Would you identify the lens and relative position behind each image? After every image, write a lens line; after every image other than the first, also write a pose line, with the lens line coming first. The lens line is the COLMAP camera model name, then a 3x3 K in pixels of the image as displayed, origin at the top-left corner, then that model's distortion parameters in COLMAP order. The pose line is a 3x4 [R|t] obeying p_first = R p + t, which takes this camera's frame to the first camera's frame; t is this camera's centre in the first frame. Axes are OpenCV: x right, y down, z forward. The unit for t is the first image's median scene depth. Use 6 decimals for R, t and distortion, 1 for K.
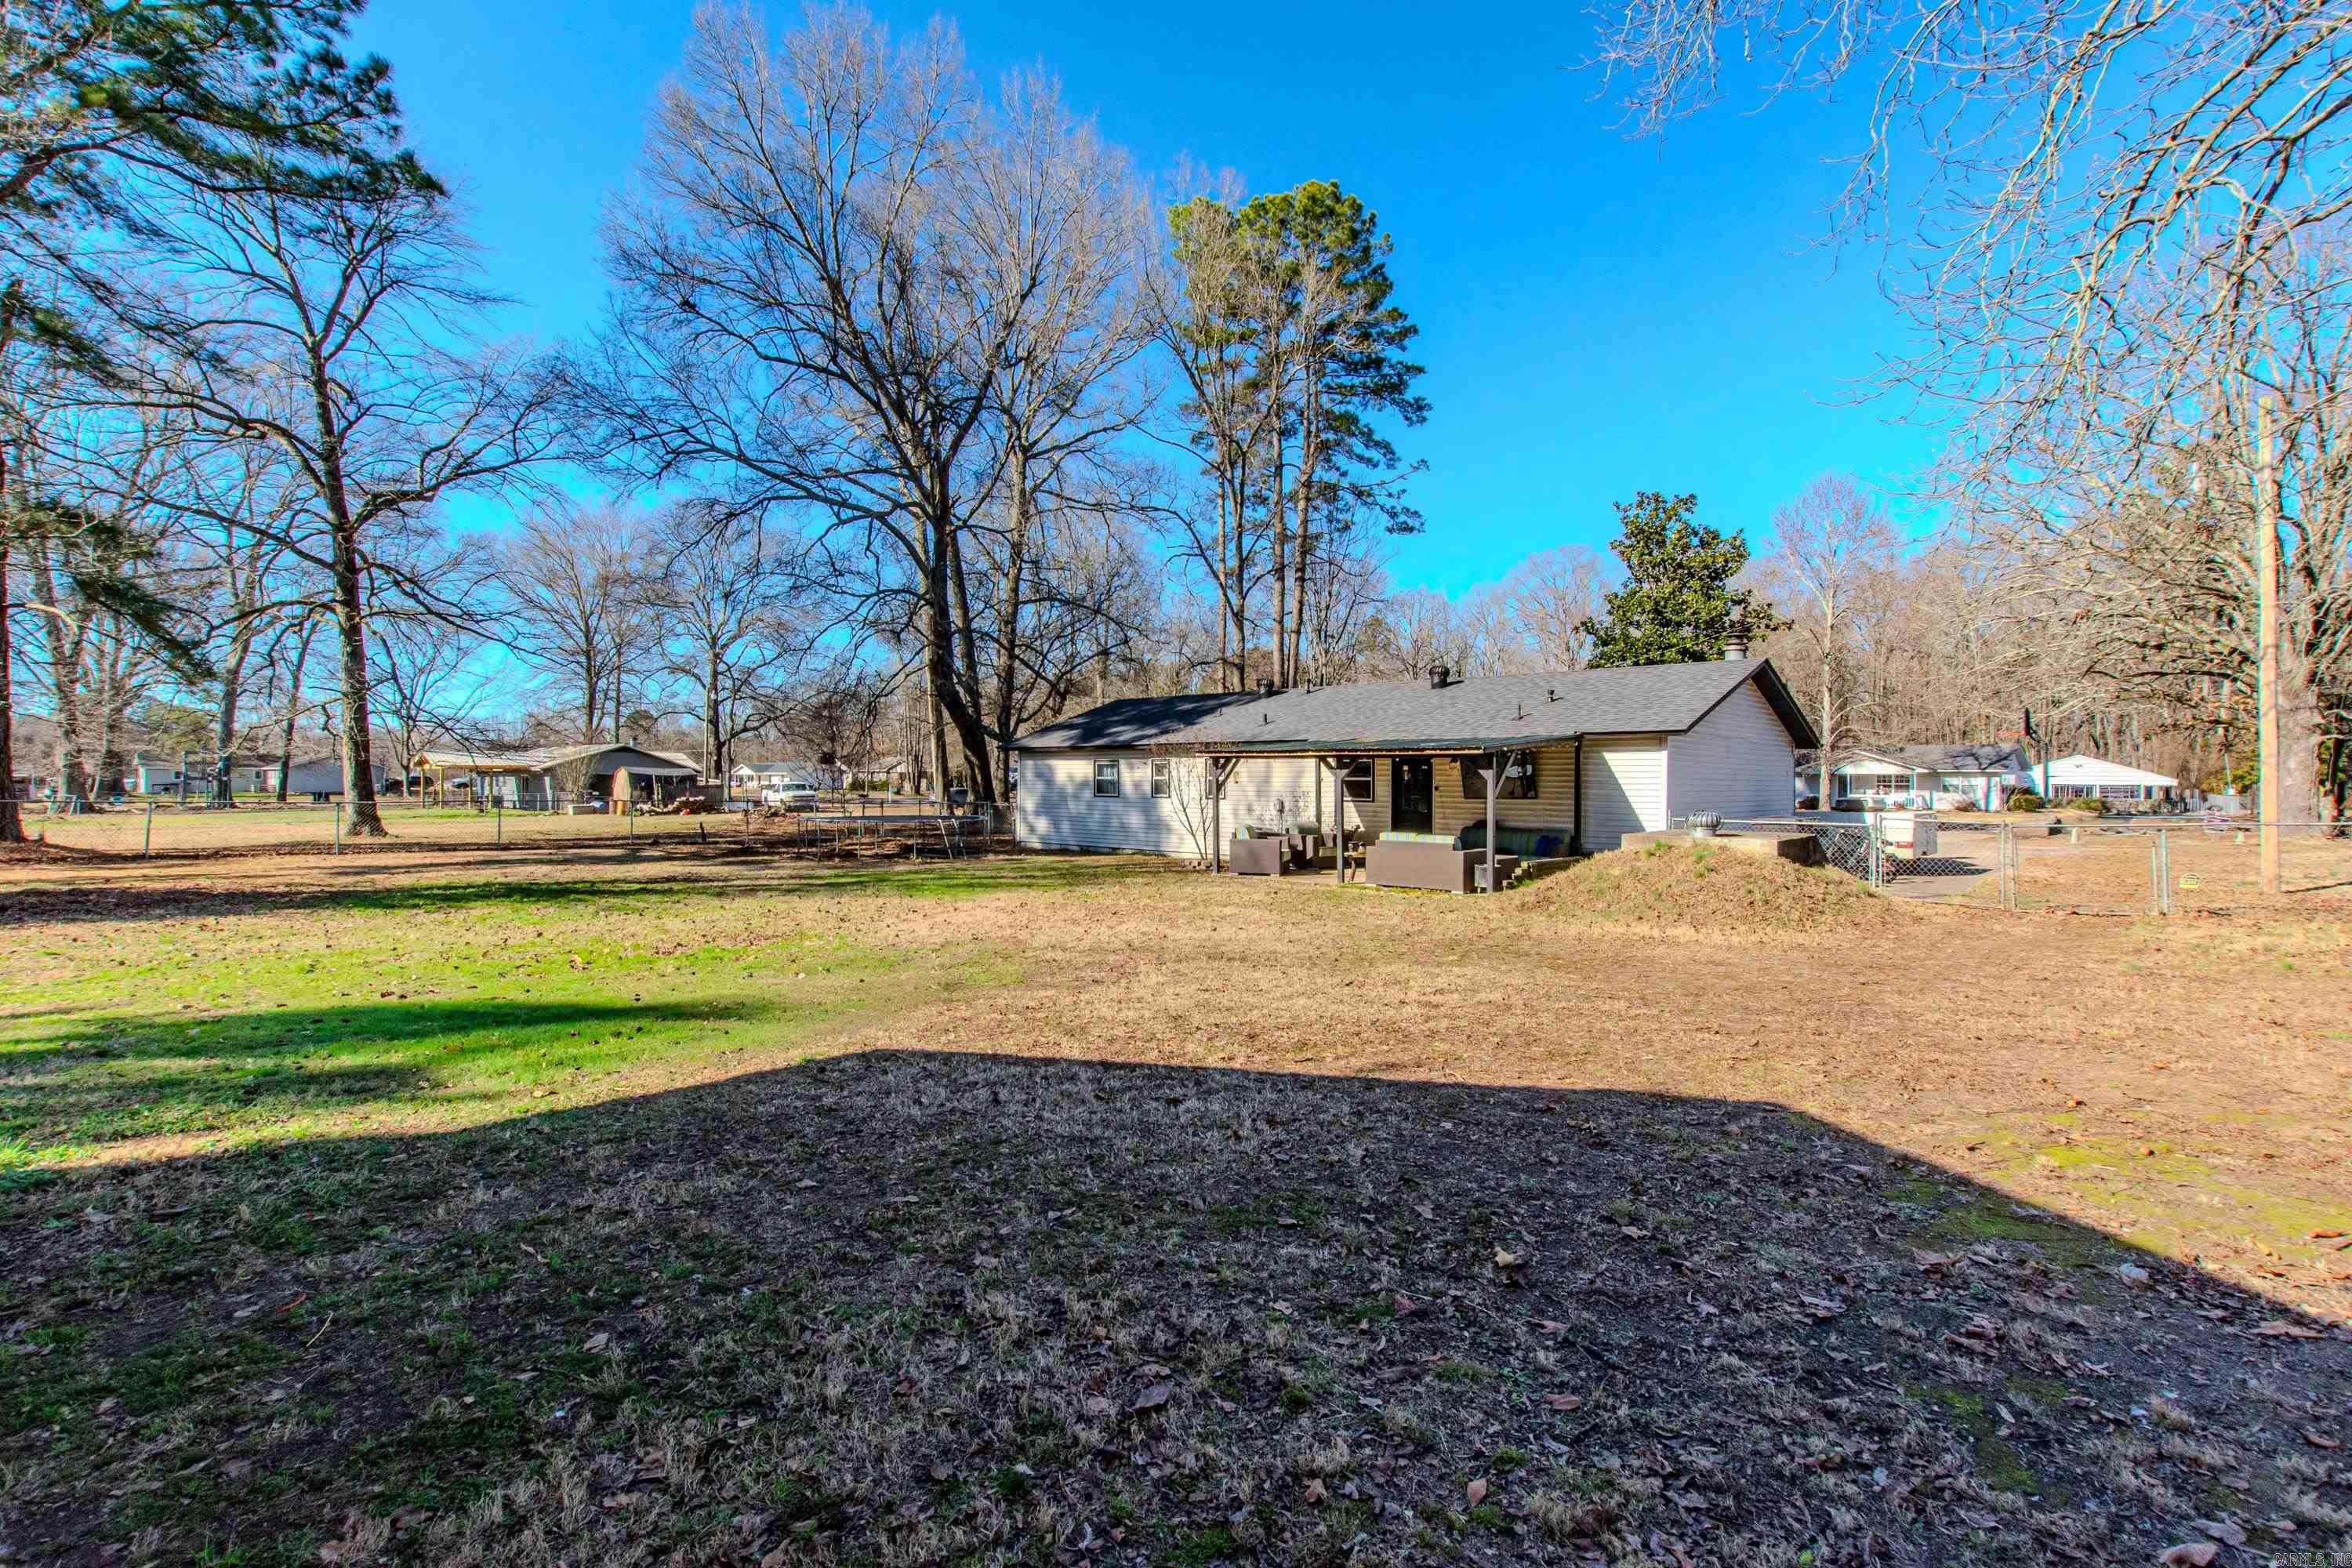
lens RADIAL K [[1038.7, 0, 1159.9], [0, 1038.7, 778.1], [0, 0, 1]] dist [0.003930, -0.003112]
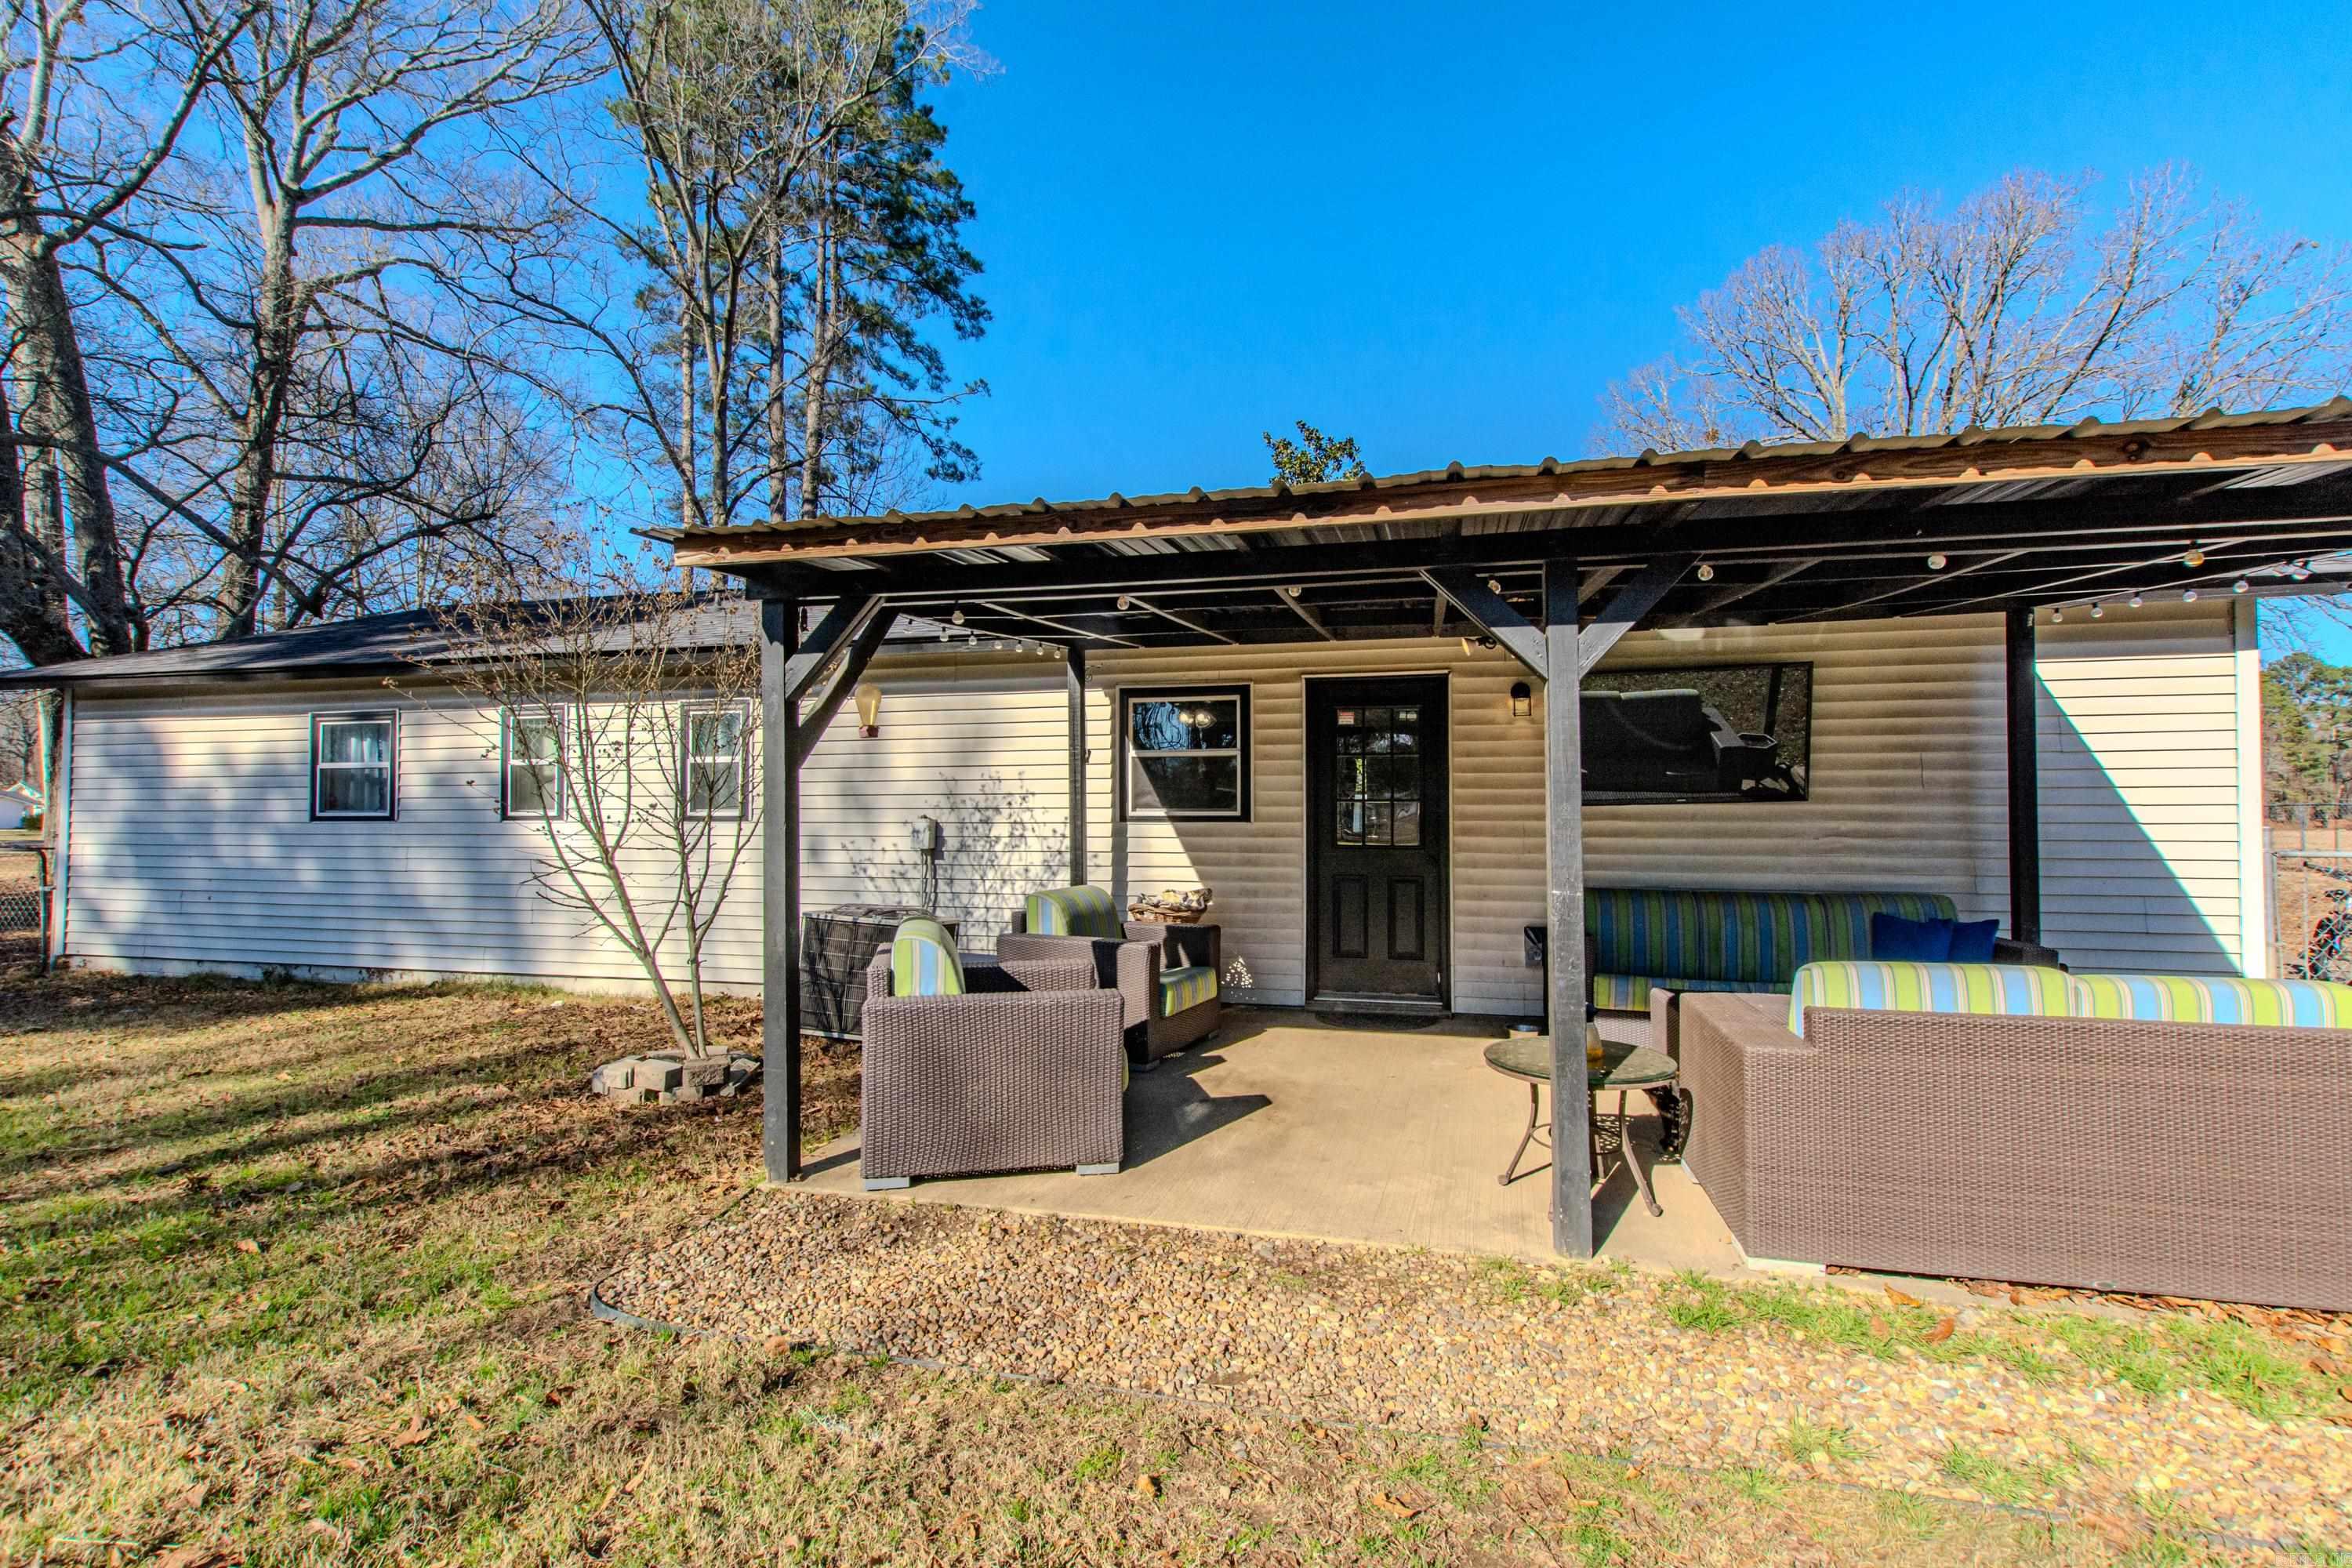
lens RADIAL K [[1038.7, 0, 1188.4], [0, 1038.7, 786.3], [0, 0, 1]] dist [0.003930, -0.003112]
pose [[0.866288, 0.010022, 0.499444, 0.007750], [0.001433, 0.999745, -0.022545, 0.007347], [-0.499542, 0.020246, 0.866053, 0.274784]]
